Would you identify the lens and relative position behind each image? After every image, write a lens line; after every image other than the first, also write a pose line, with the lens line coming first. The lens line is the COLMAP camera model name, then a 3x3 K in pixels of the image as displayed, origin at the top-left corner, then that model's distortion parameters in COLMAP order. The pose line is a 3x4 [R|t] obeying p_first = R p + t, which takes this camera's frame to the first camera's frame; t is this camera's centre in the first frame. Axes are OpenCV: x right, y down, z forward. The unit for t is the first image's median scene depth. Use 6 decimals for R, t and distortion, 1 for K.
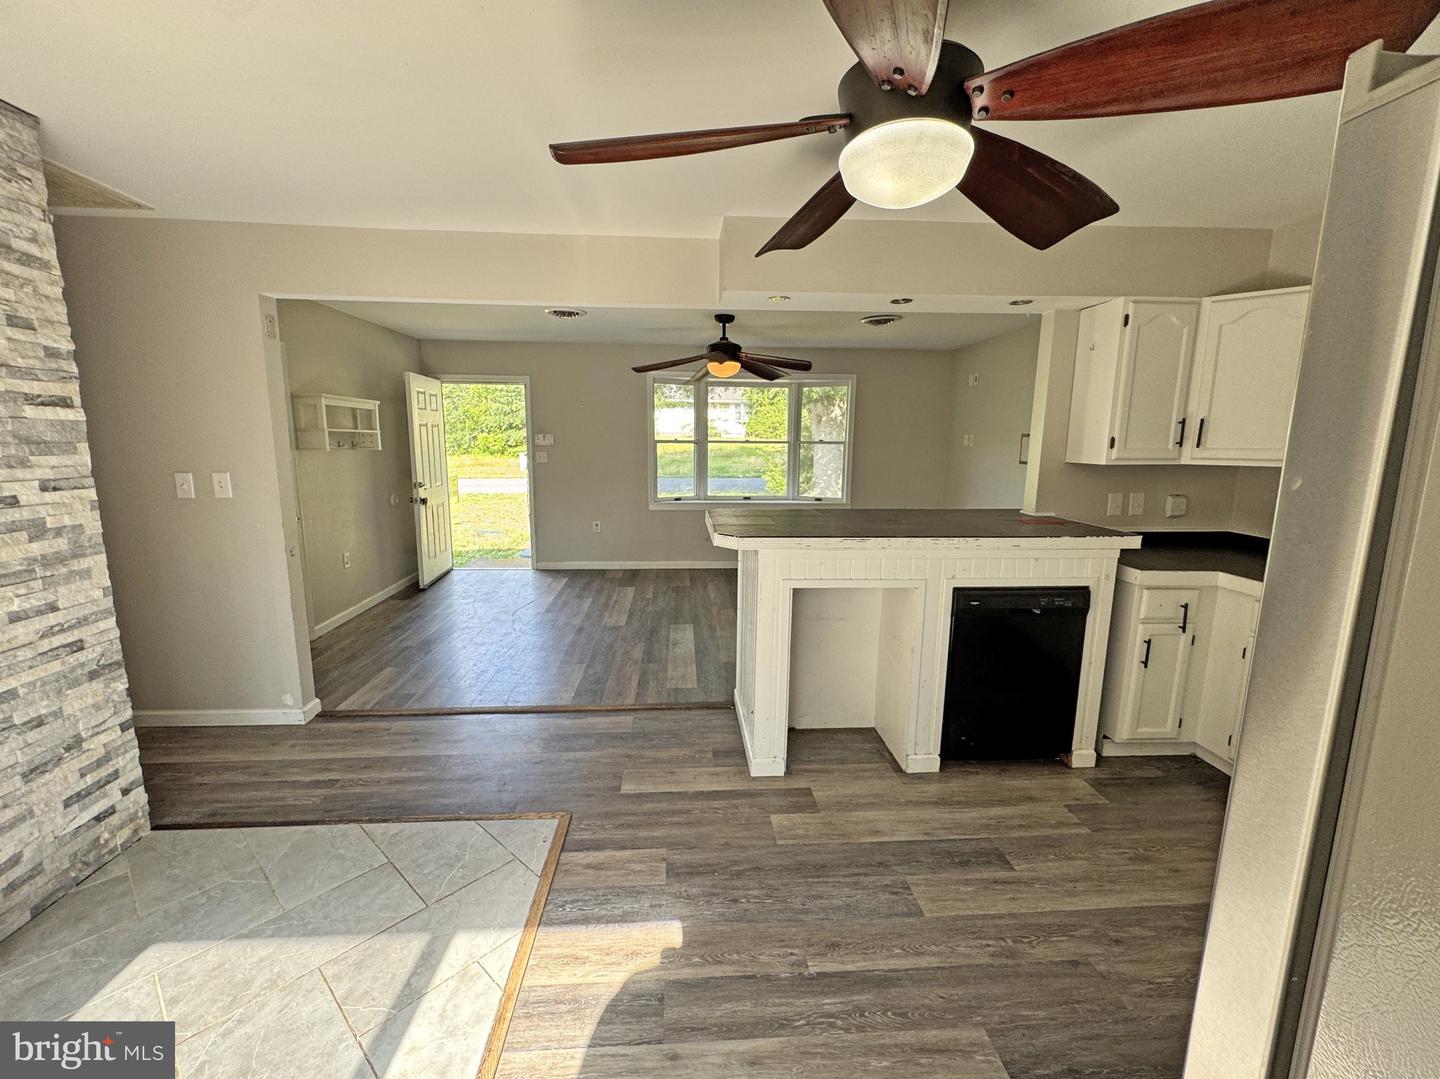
lens RADIAL K [[603.6, 0, 718.2], [0, 603.6, 538.6], [0, 0, 1]] dist [-0.002720, -0.000315]
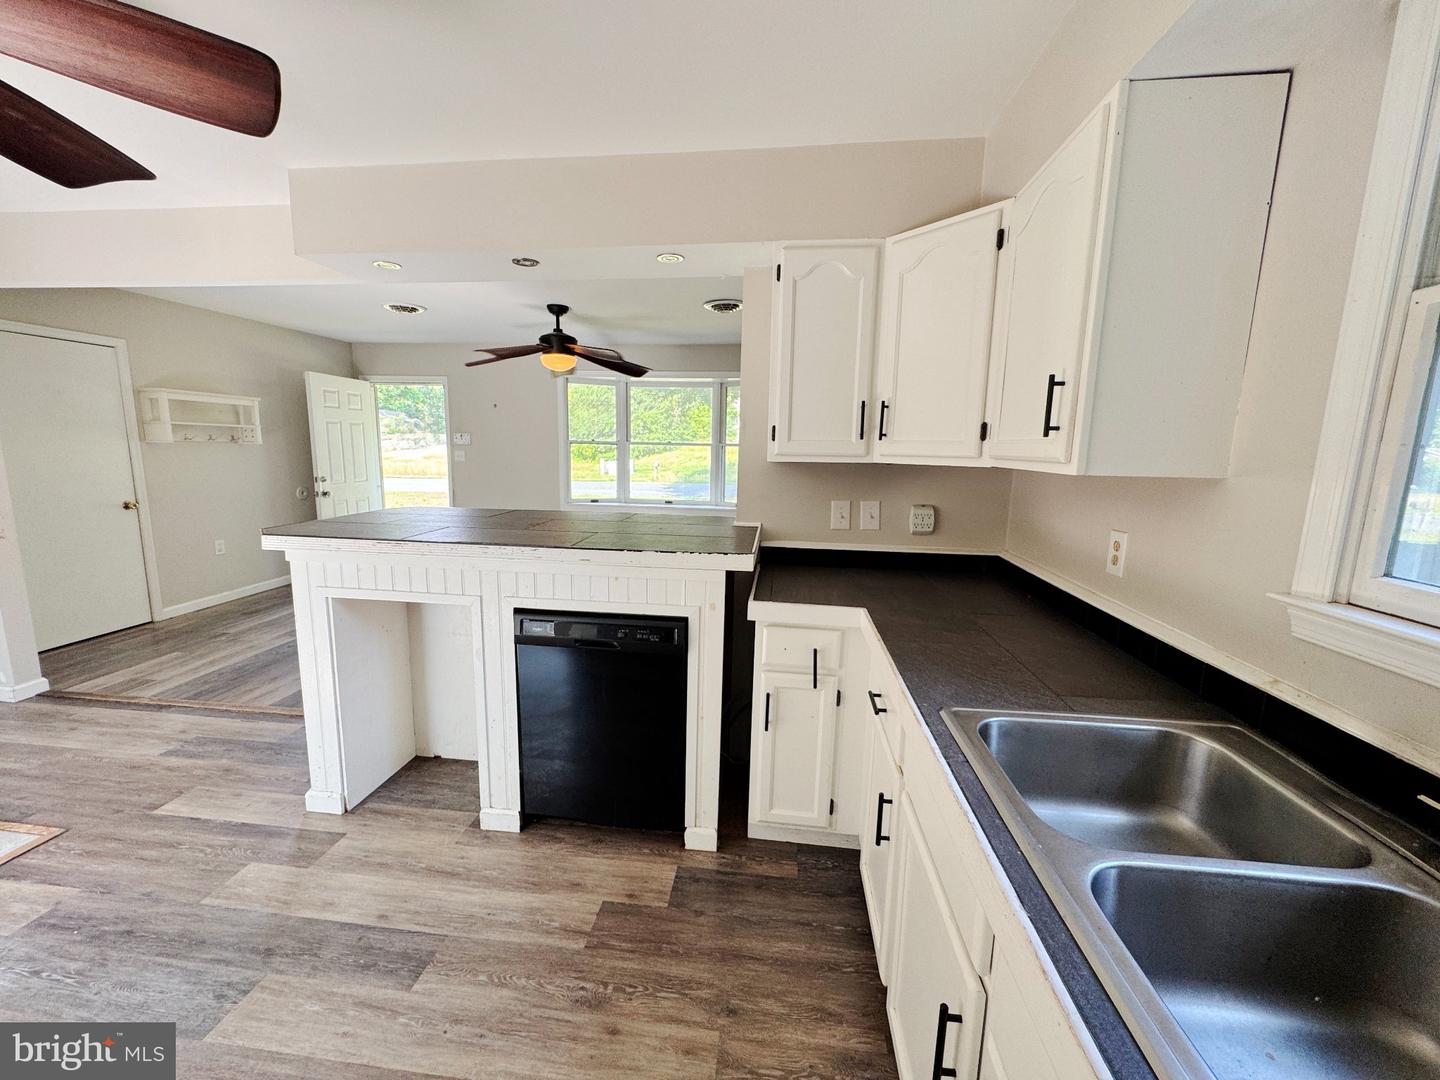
lens RADIAL K [[577.3, 0, 718.7], [0, 577.3, 539.2], [0, 0, 1]] dist [-0.002355, 0.000049]
pose [[0.983842, 0.040106, -0.174490, 0.781502], [-0.041642, 0.999119, -0.005151, -0.018148], [0.174129, 0.012334, 0.984646, 0.283977]]
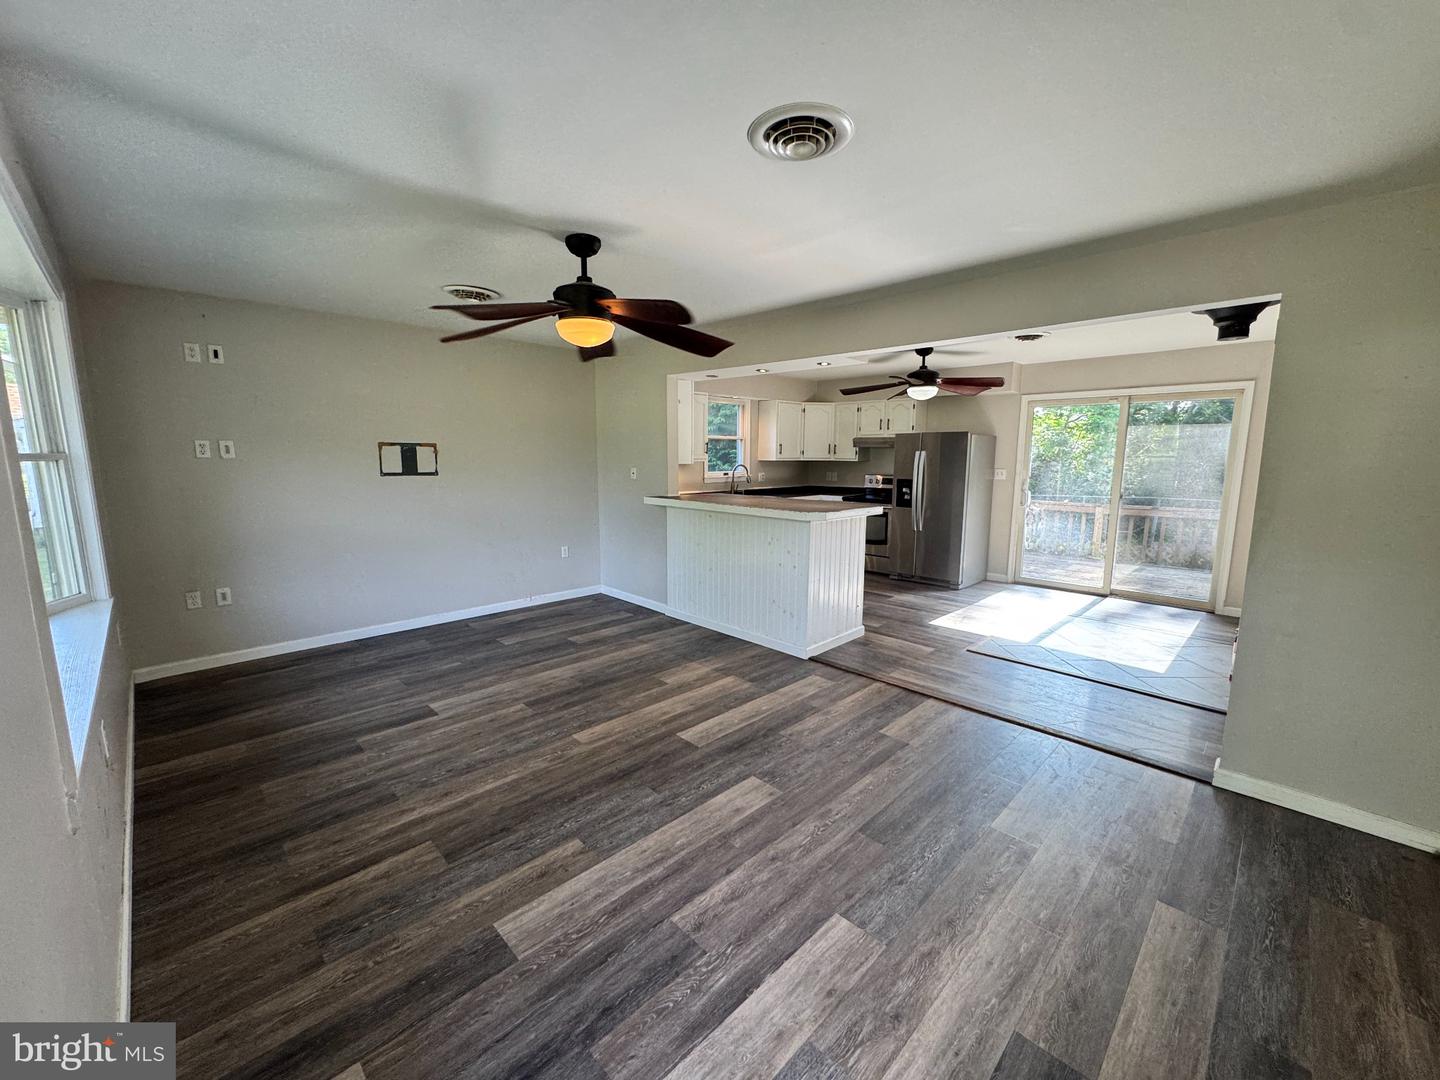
lens RADIAL K [[577.3, 0, 719.2], [0, 577.3, 542.9], [0, 0, 1]] dist [-0.002355, 0.000049]
pose [[-0.659208, -0.128965, 0.740819, -0.942754], [0.112221, 0.957278, 0.266505, -0.404916], [-0.743540, 0.258818, -0.616572, 2.386978]]
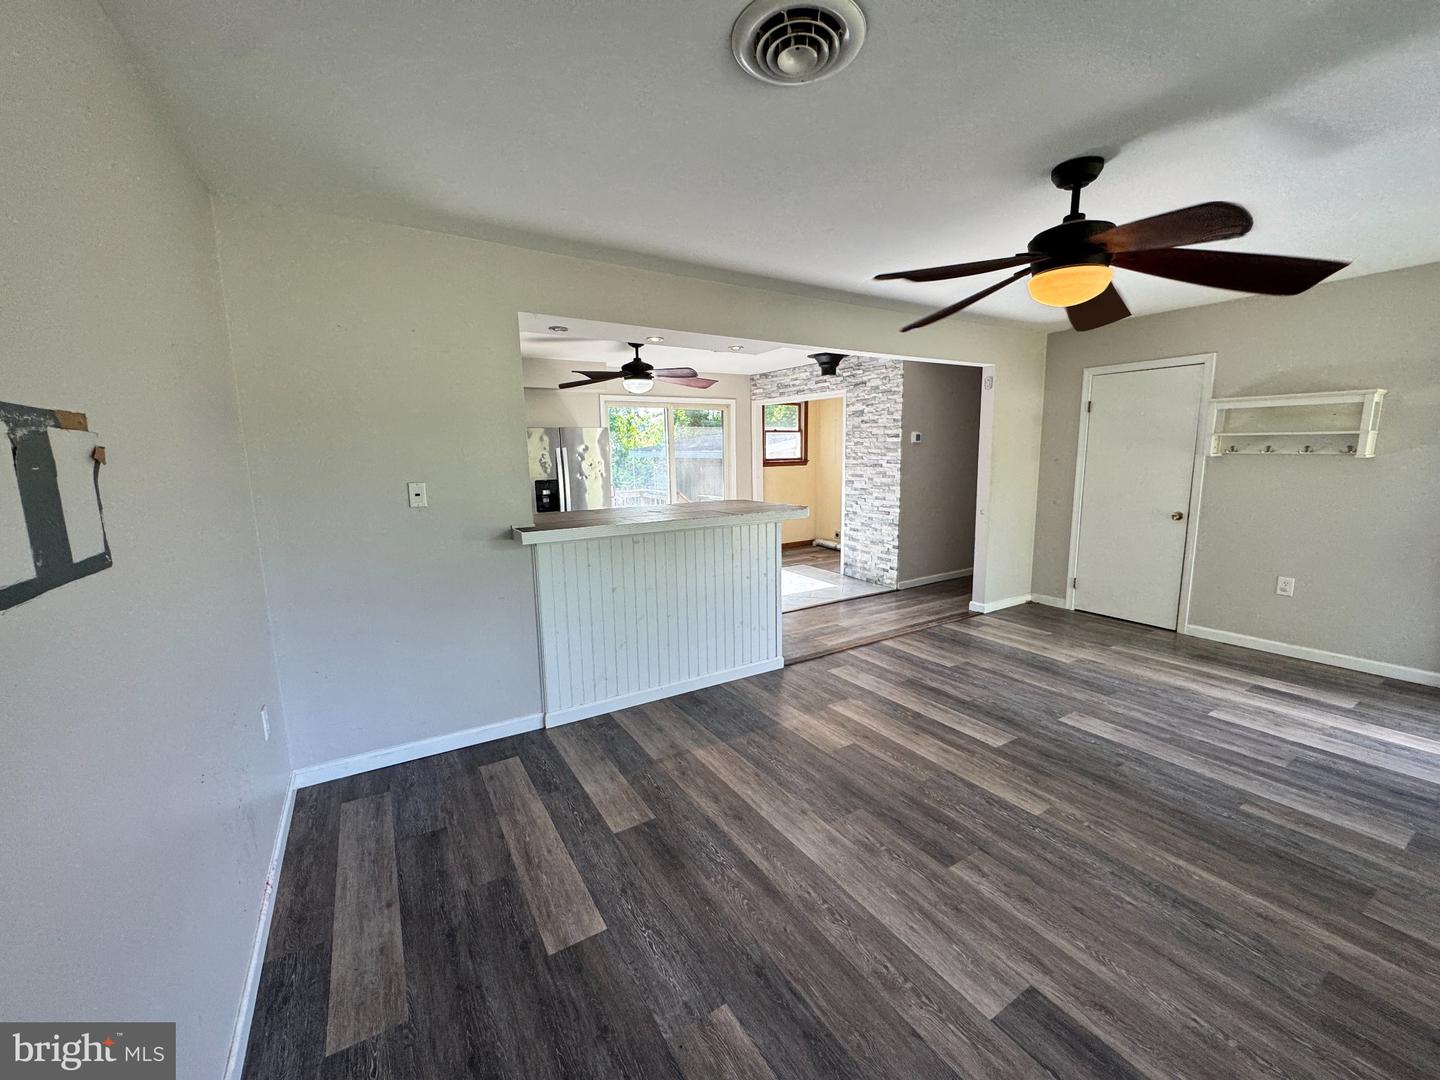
lens RADIAL K [[577.3, 0, 723.7], [0, 577.3, 532.1], [0, 0, 1]] dist [-0.002355, 0.000049]
pose [[-0.881984, 0.069708, -0.466095, 0.833551], [-0.071076, 0.958014, 0.277773, -0.379812], [0.465889, 0.278119, -0.839998, 2.386786]]
